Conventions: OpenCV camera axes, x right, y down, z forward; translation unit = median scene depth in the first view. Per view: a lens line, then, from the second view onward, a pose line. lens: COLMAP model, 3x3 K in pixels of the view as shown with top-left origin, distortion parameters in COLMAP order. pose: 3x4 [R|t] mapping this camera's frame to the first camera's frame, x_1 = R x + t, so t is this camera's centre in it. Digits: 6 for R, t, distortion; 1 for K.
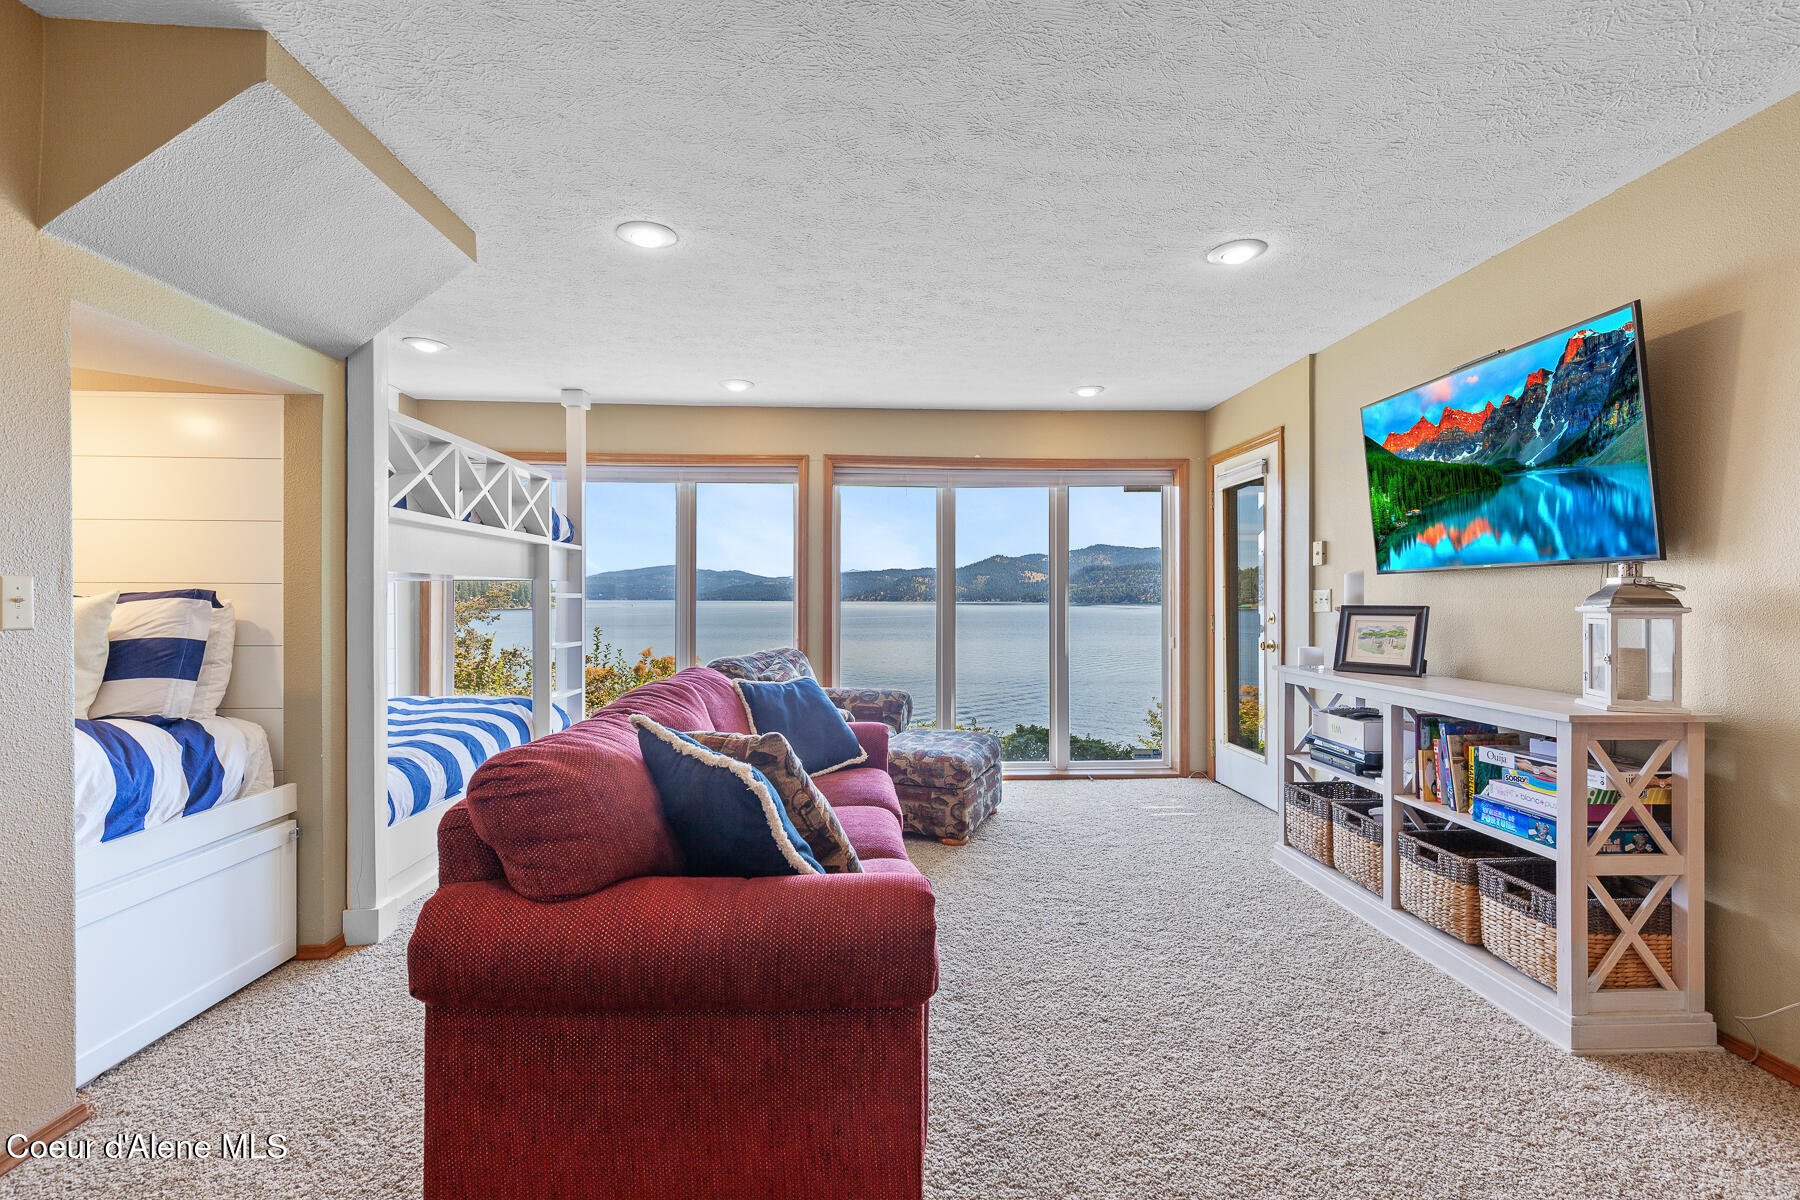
lens RADIAL K [[815.5, 0, 902.4], [0, 815.5, 600.2], [0, 0, 1]] dist [0.015033, -0.004827]
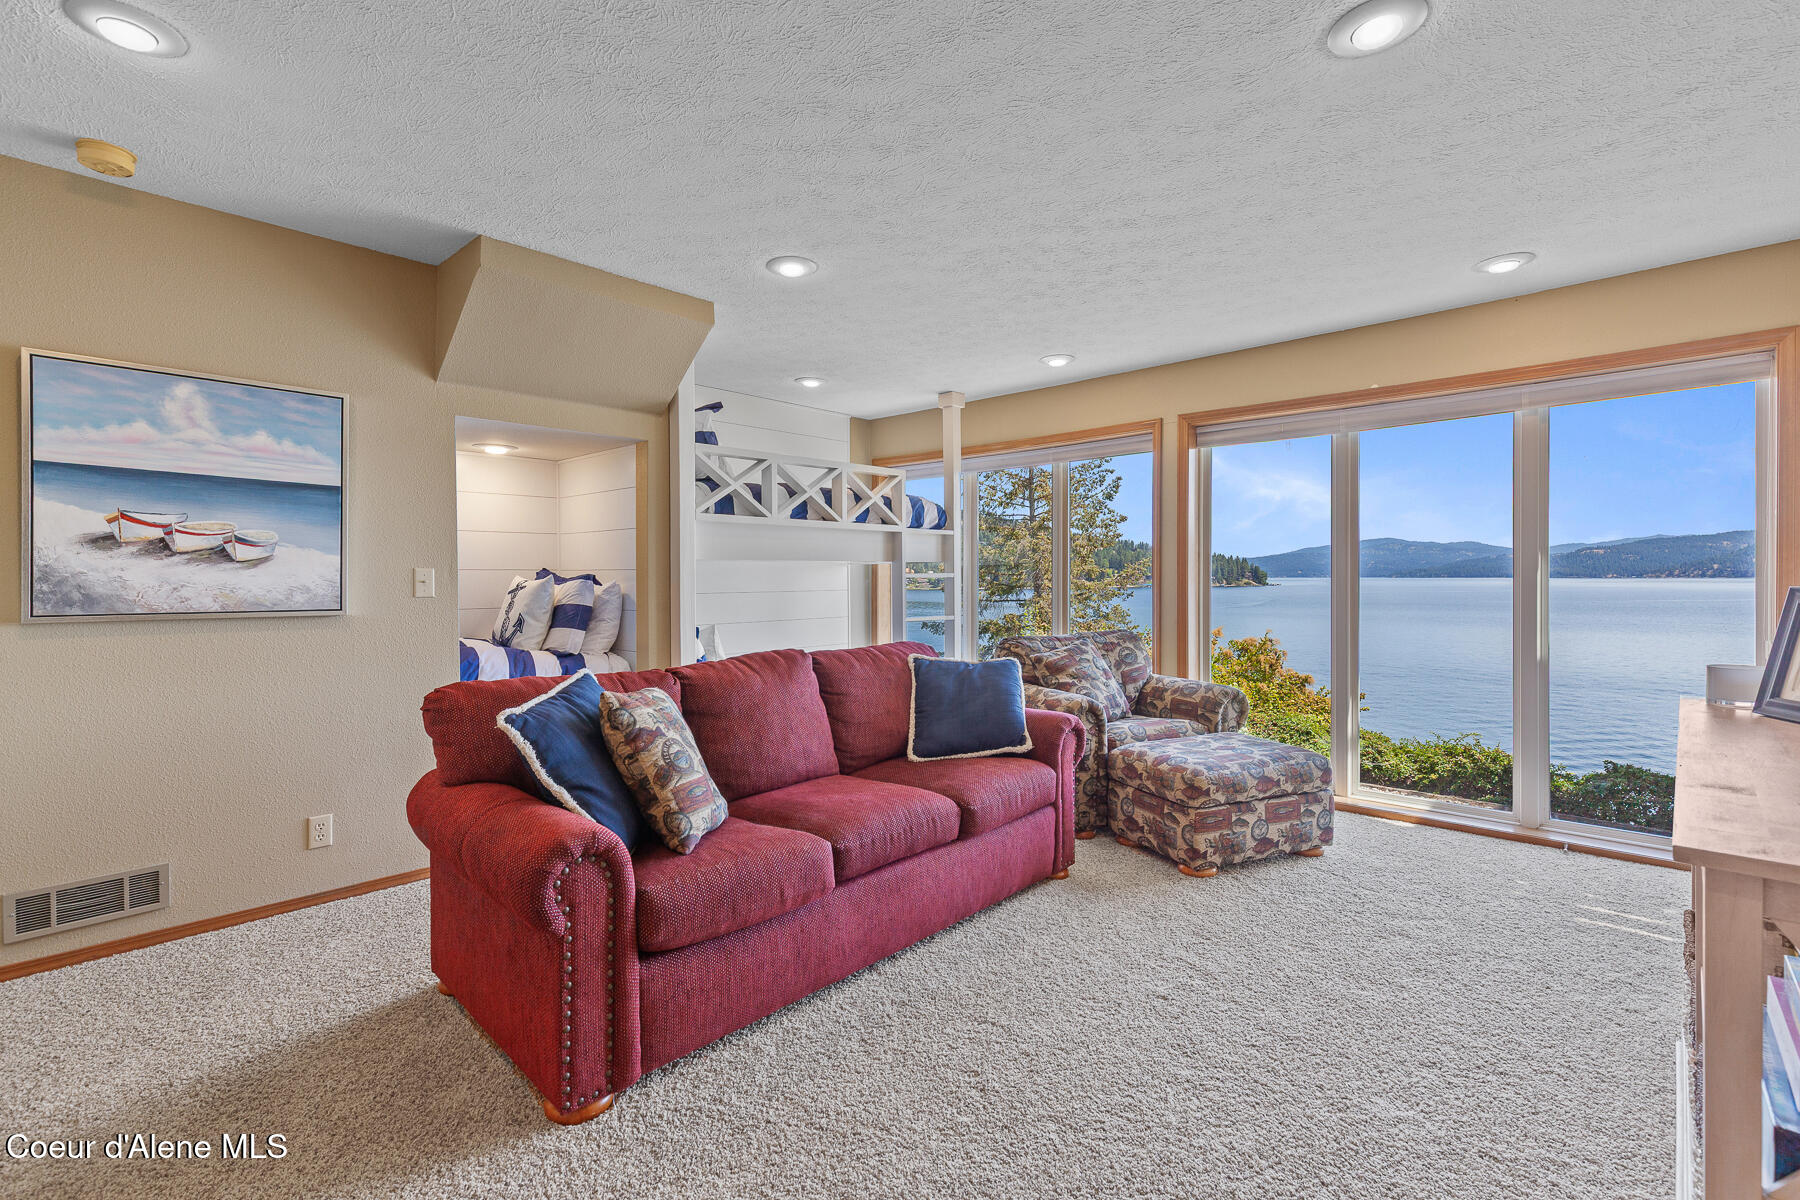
lens RADIAL K [[815.5, 0, 909.2], [0, 815.5, 588.5], [0, 0, 1]] dist [0.015033, -0.004827]
pose [[0.693236, 0.006433, -0.720682, 0.498269], [0.002956, 0.999926, 0.011769, -0.001085], [0.720704, -0.010289, 0.693166, 0.240185]]
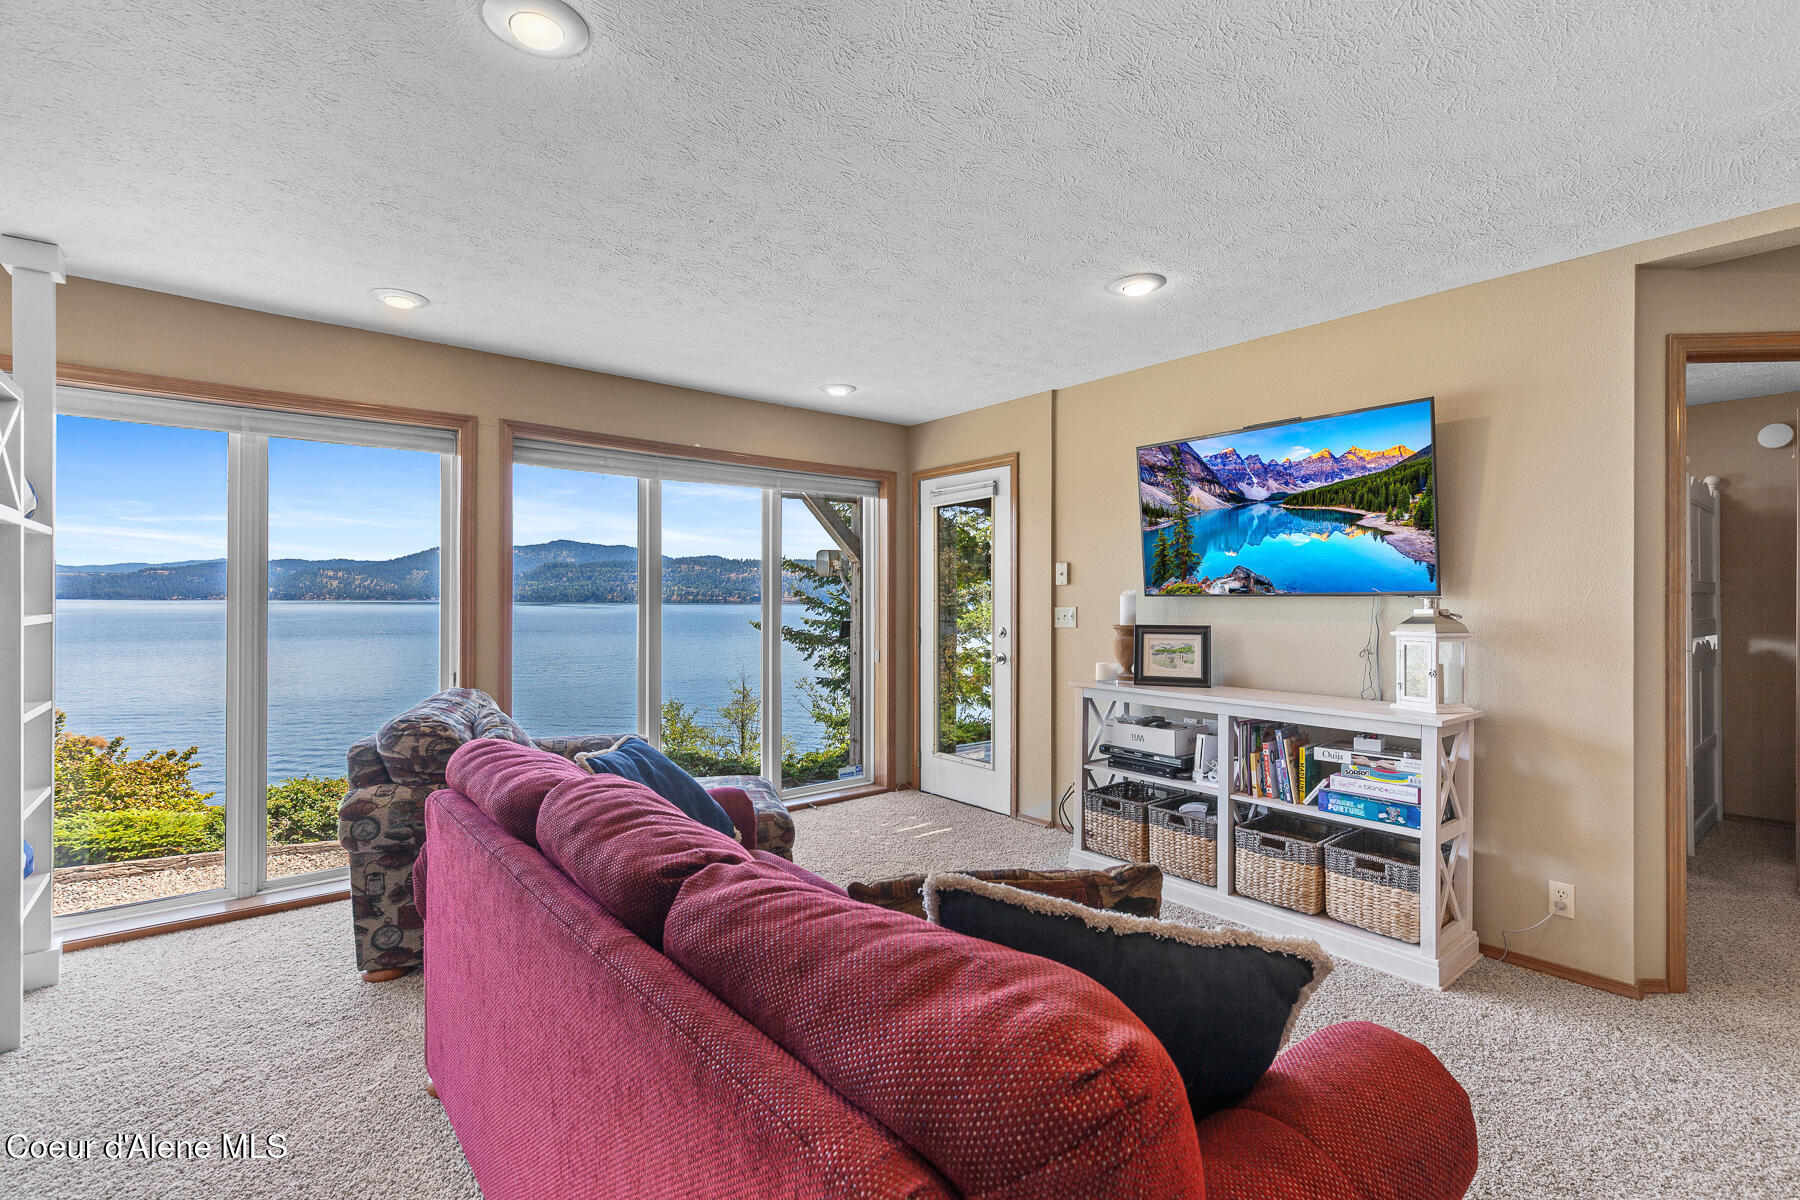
lens RADIAL K [[815.5, 0, 901.8], [0, 815.5, 600.2], [0, 0, 1]] dist [0.015033, -0.004827]
pose [[0.805880, 0.001393, 0.592078, -0.348168], [-0.002301, 0.999997, 0.000780, -0.025356], [-0.592075, -0.001991, 0.805881, 0.283193]]
